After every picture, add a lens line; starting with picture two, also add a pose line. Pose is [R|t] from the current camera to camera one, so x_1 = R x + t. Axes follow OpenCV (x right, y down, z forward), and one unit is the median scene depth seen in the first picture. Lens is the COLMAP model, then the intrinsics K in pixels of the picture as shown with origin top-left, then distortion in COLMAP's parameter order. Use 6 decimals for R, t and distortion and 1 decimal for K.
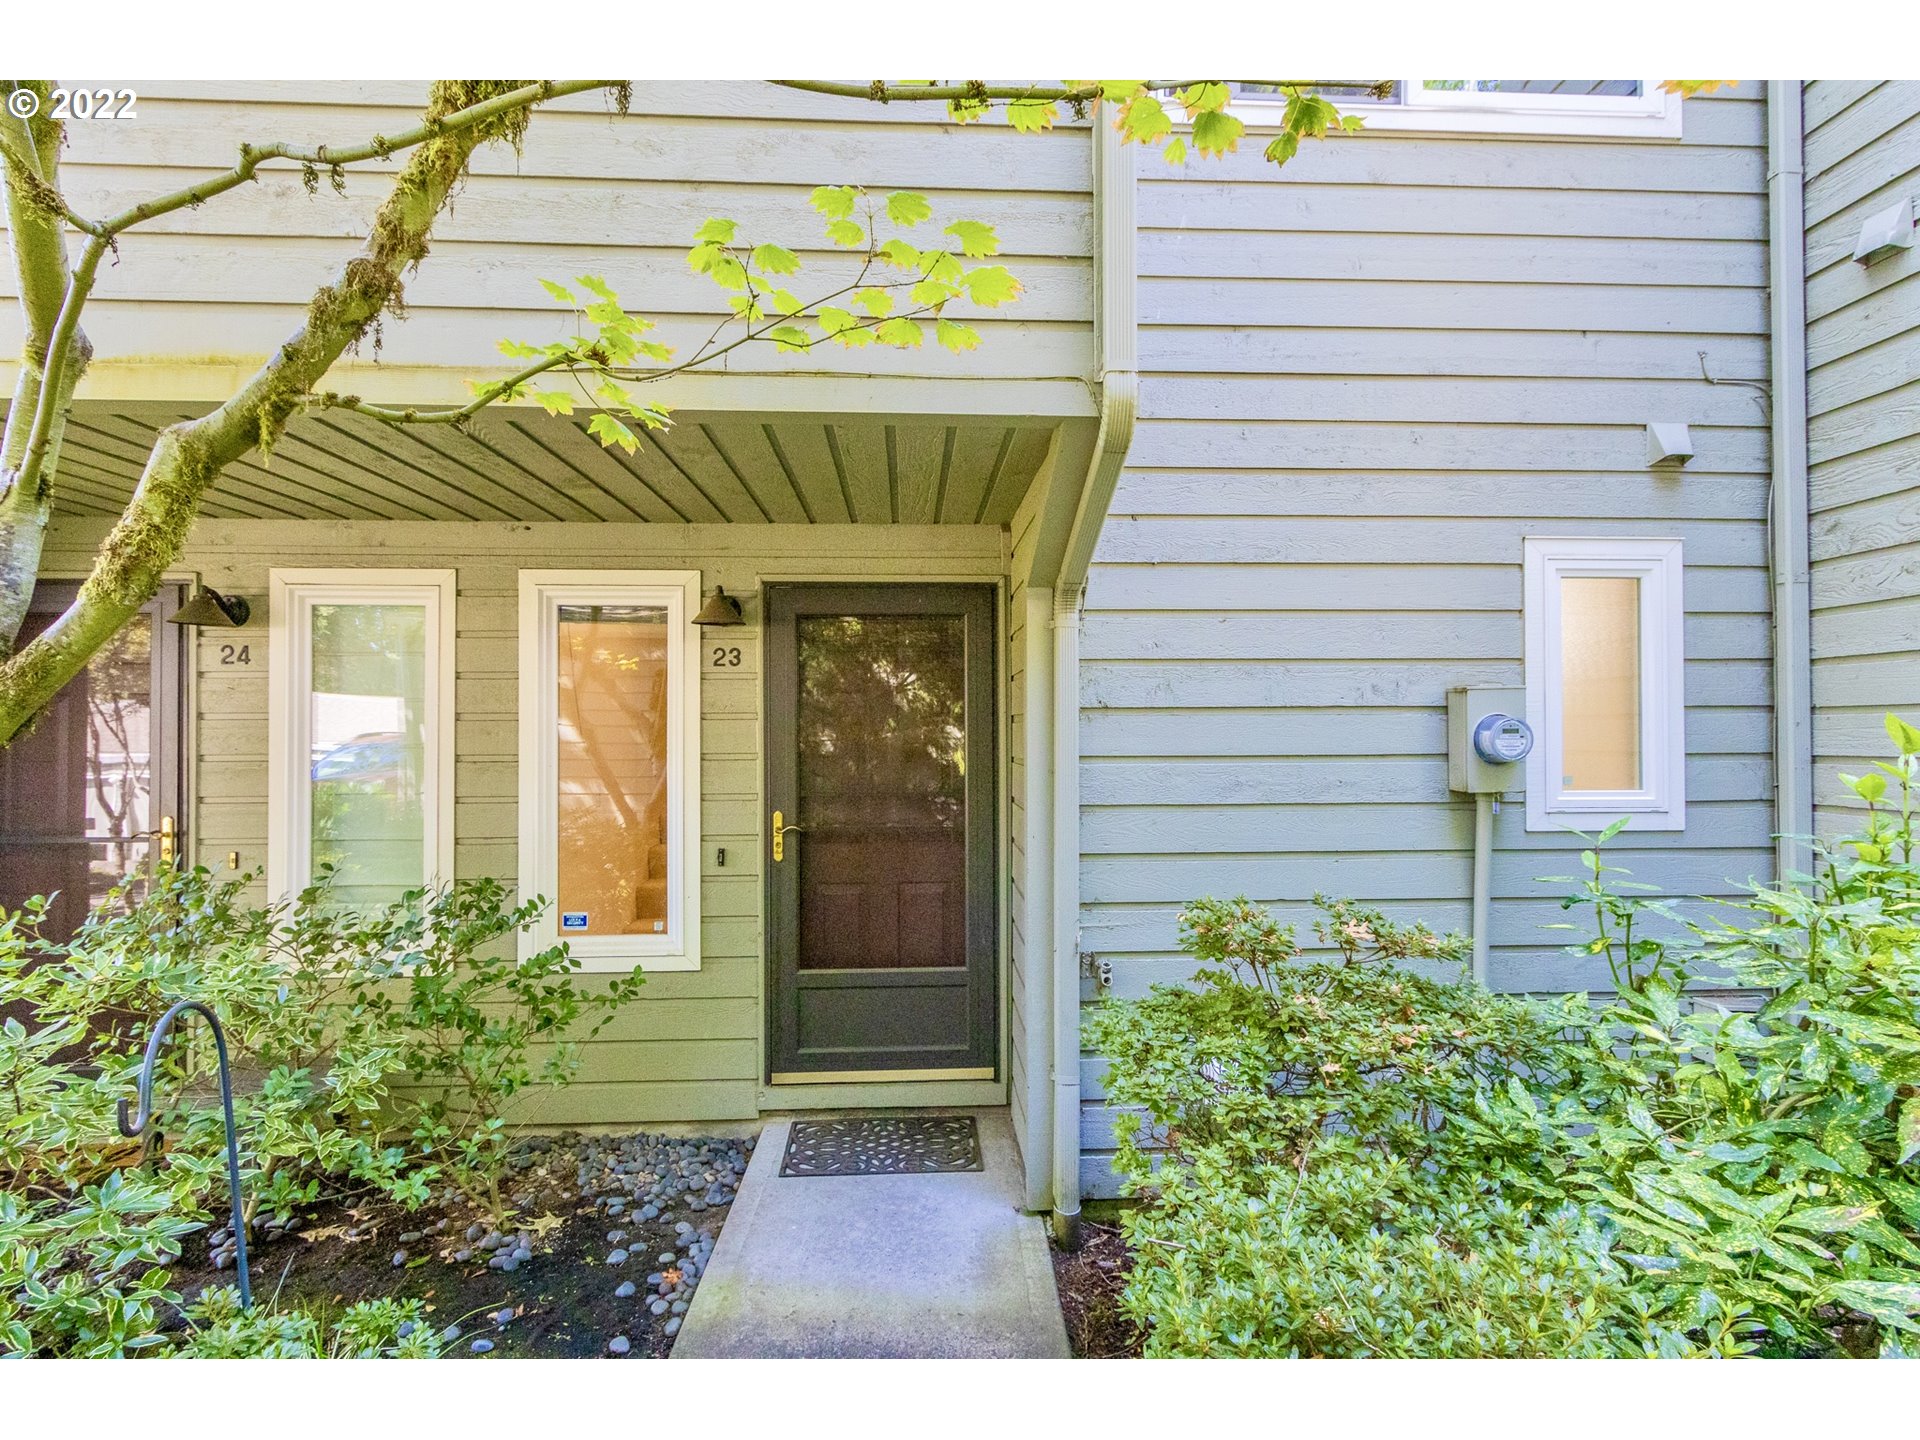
lens RADIAL K [[933.5, 0, 960.0], [0, 933.5, 720.0], [0, 0, 1]] dist [0.002573, -0.000348]
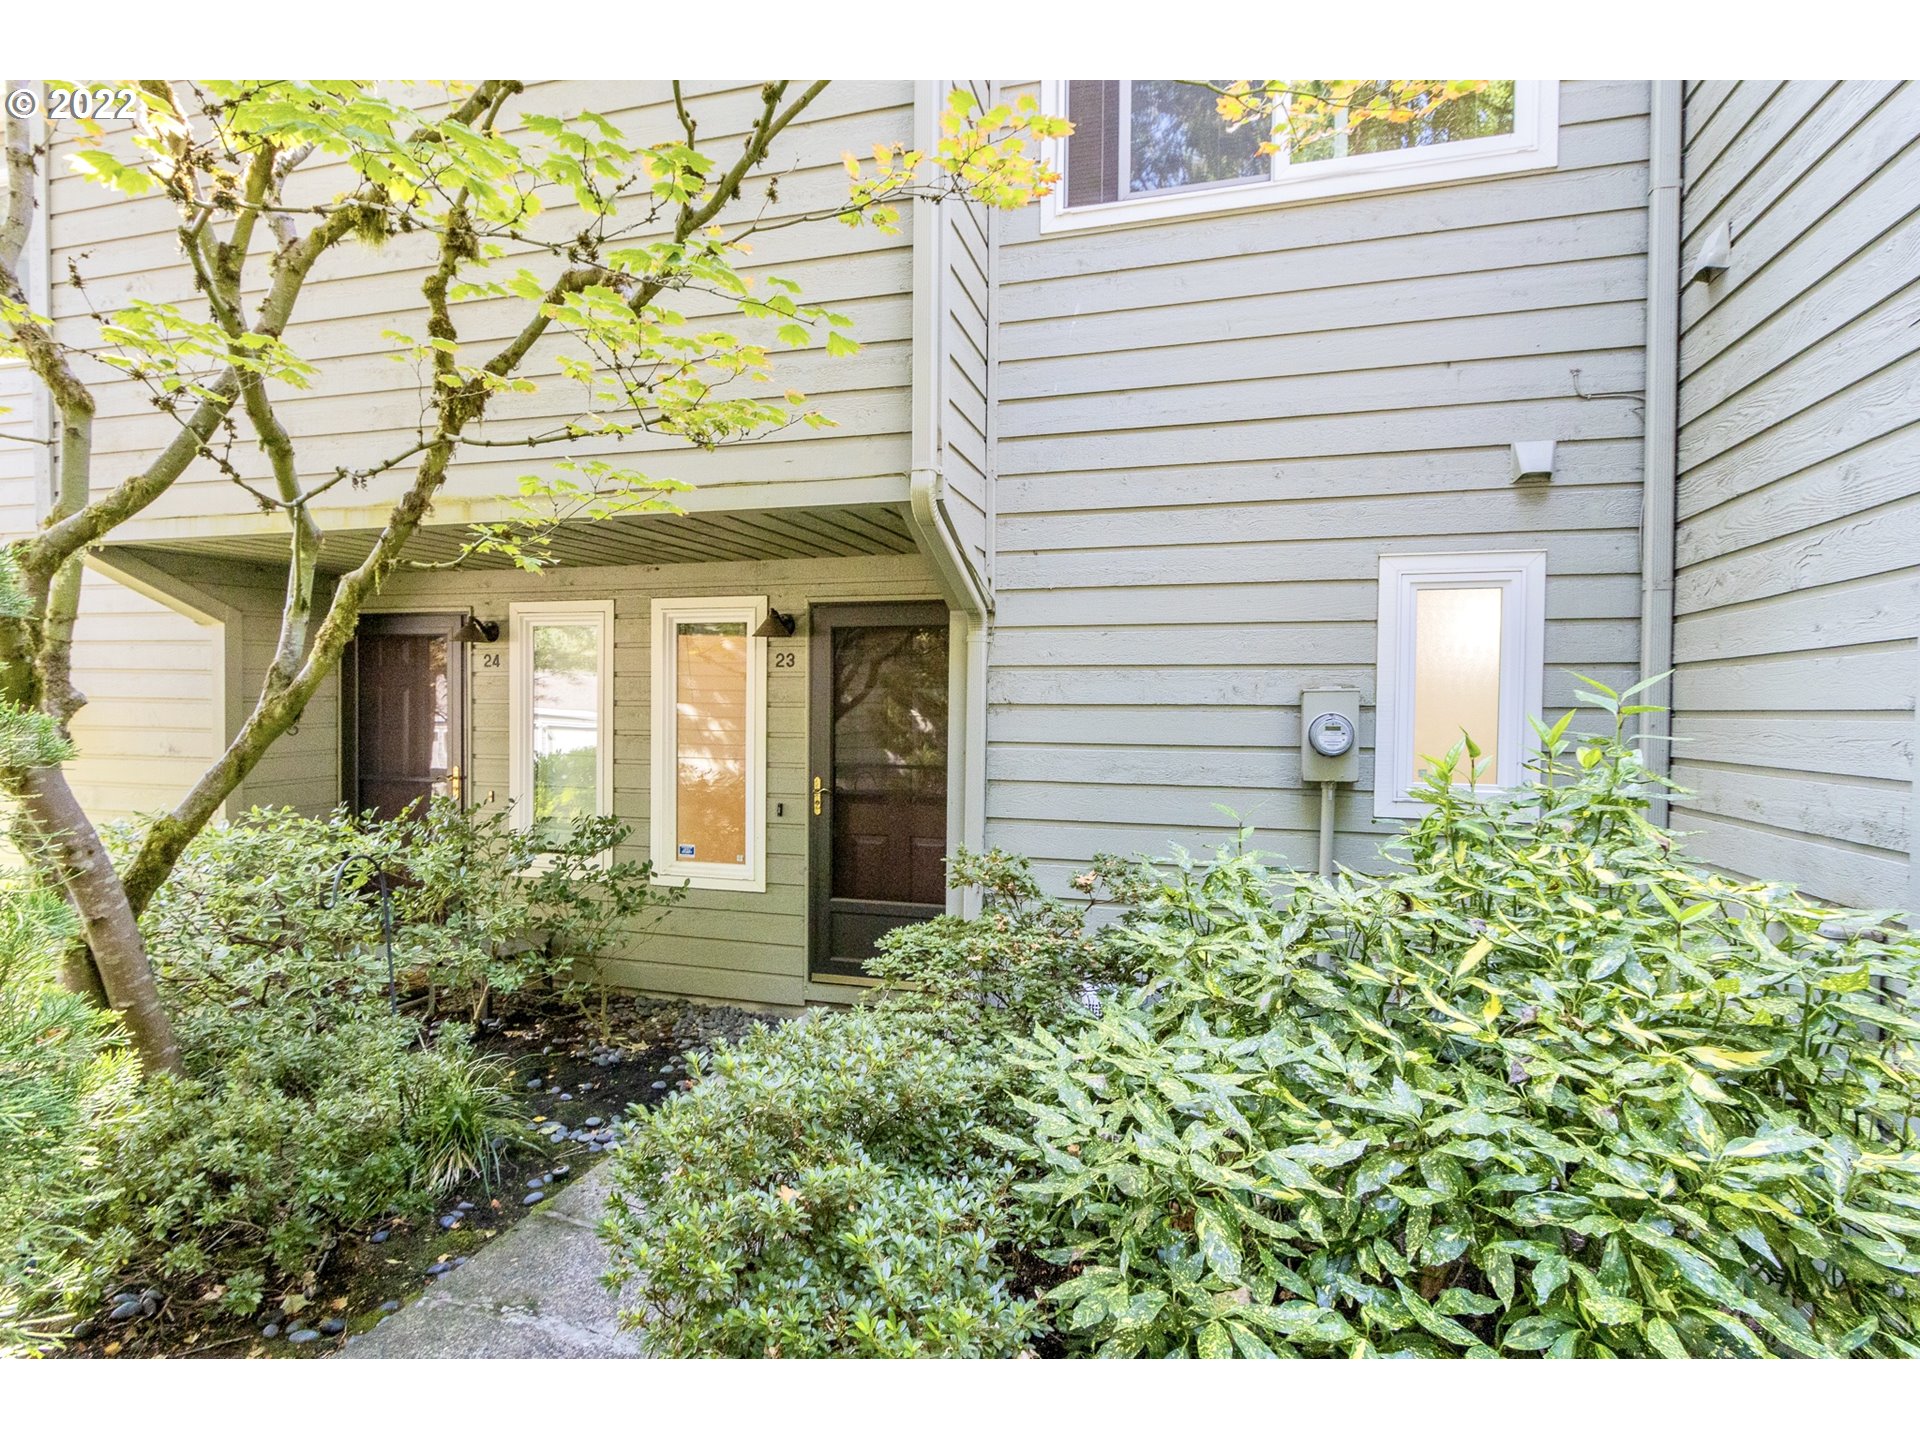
lens RADIAL K [[965.2, 0, 960.0], [0, 965.2, 720.0], [0, 0, 1]] dist [-0.001089, 0.000267]
pose [[0.945913, 0.016132, -0.324018, 0.501291], [-0.006665, 0.999518, 0.030306, -0.029724], [0.324351, -0.026508, 0.945565, -0.257784]]
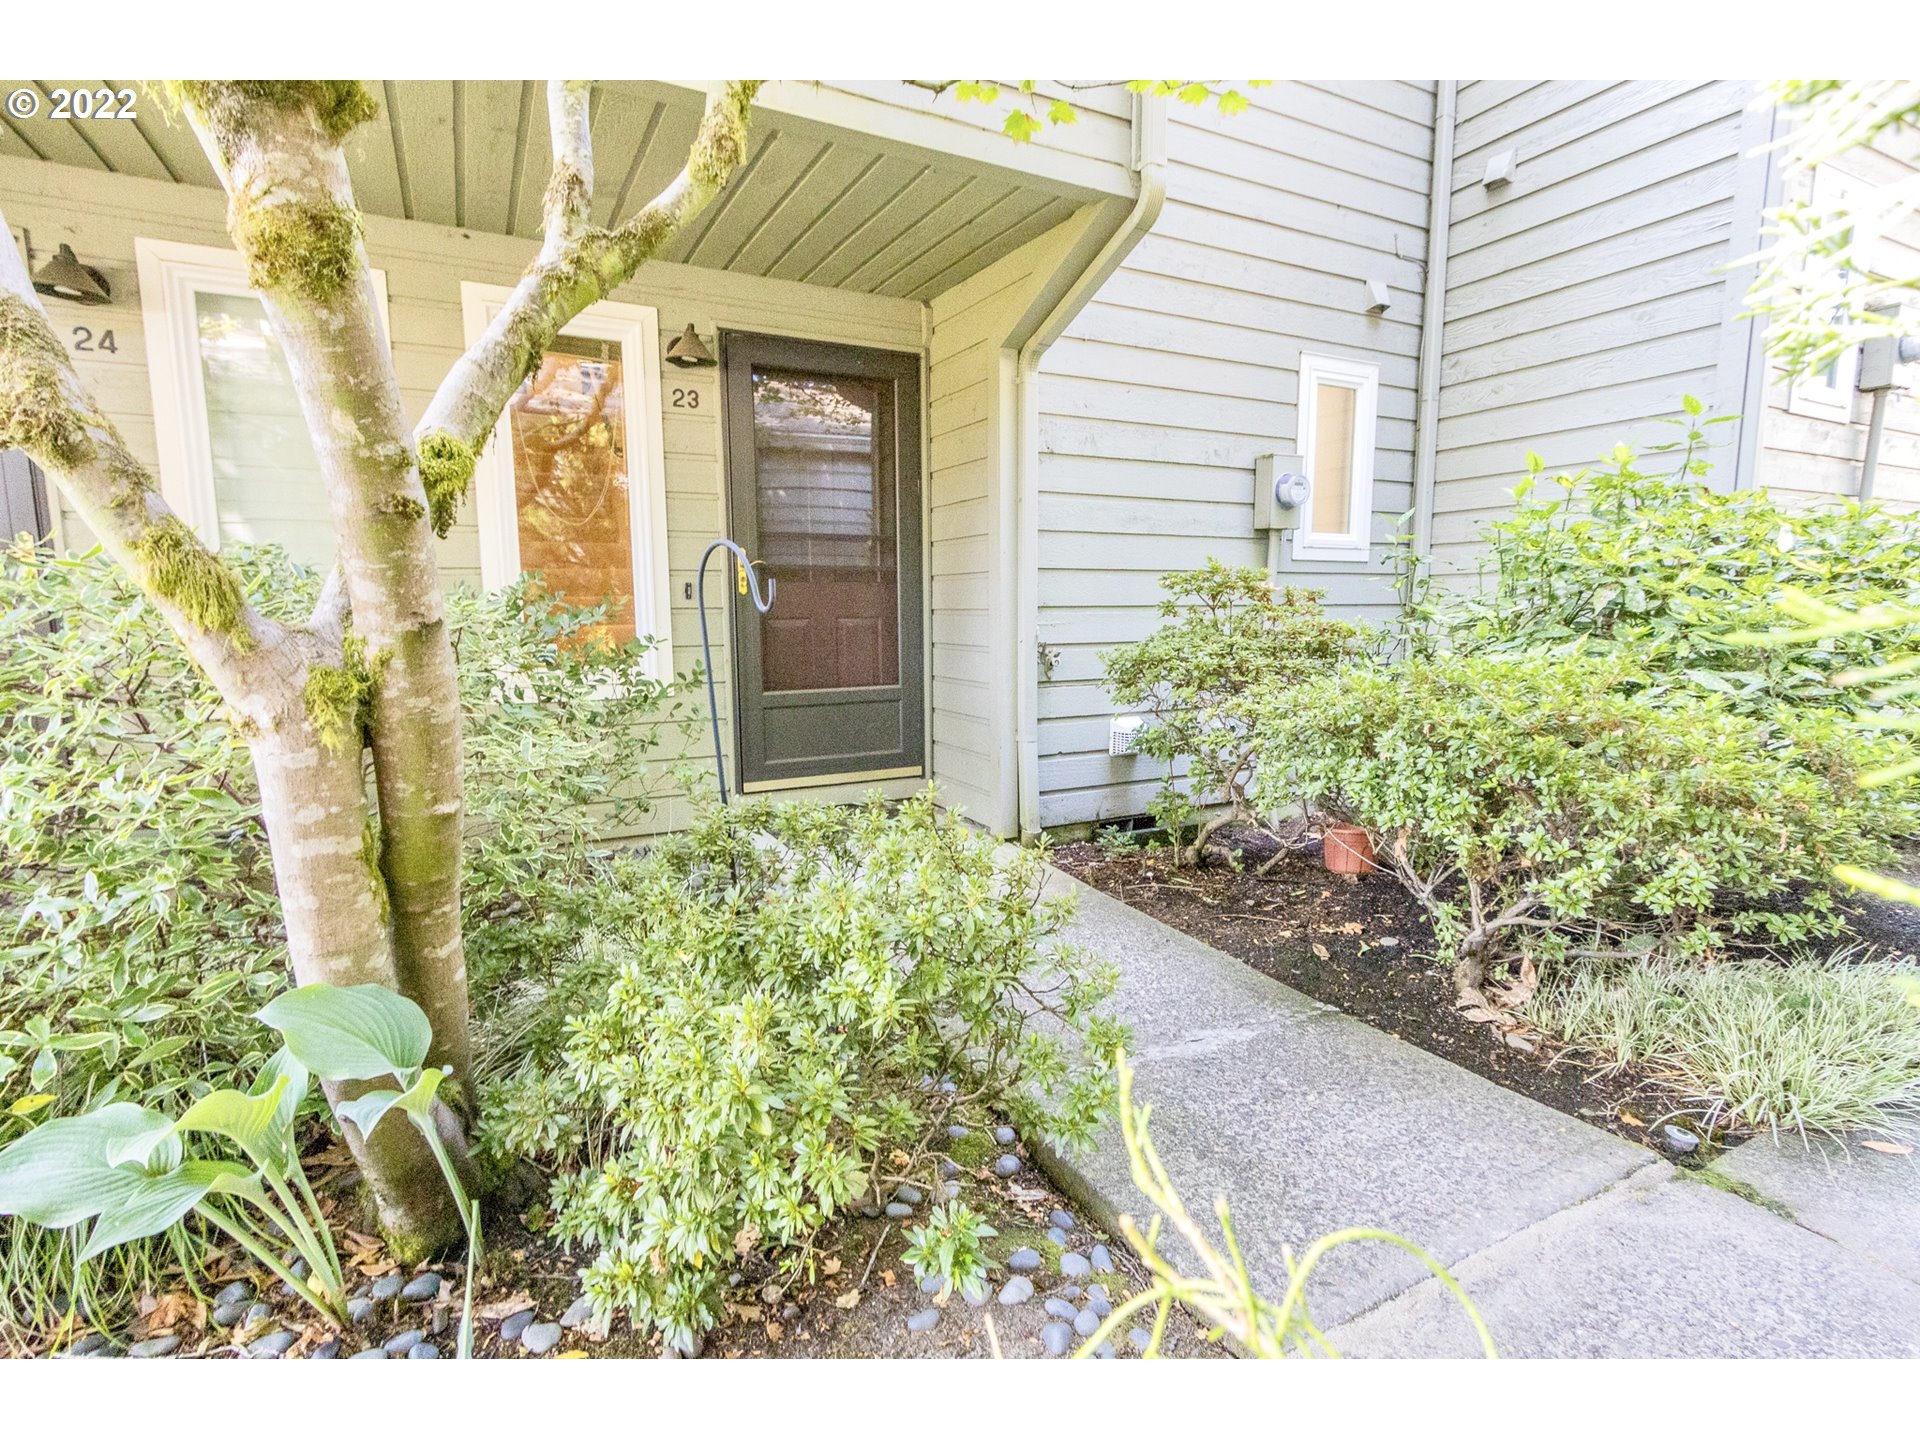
lens RADIAL K [[933.5, 0, 960.0], [0, 933.5, 720.0], [0, 0, 1]] dist [0.002573, -0.000348]
pose [[0.908084, -0.053753, 0.415324, -0.489877], [-0.002076, 0.991139, 0.132816, 0.173443], [-0.418783, -0.121470, 0.899925, -0.135212]]
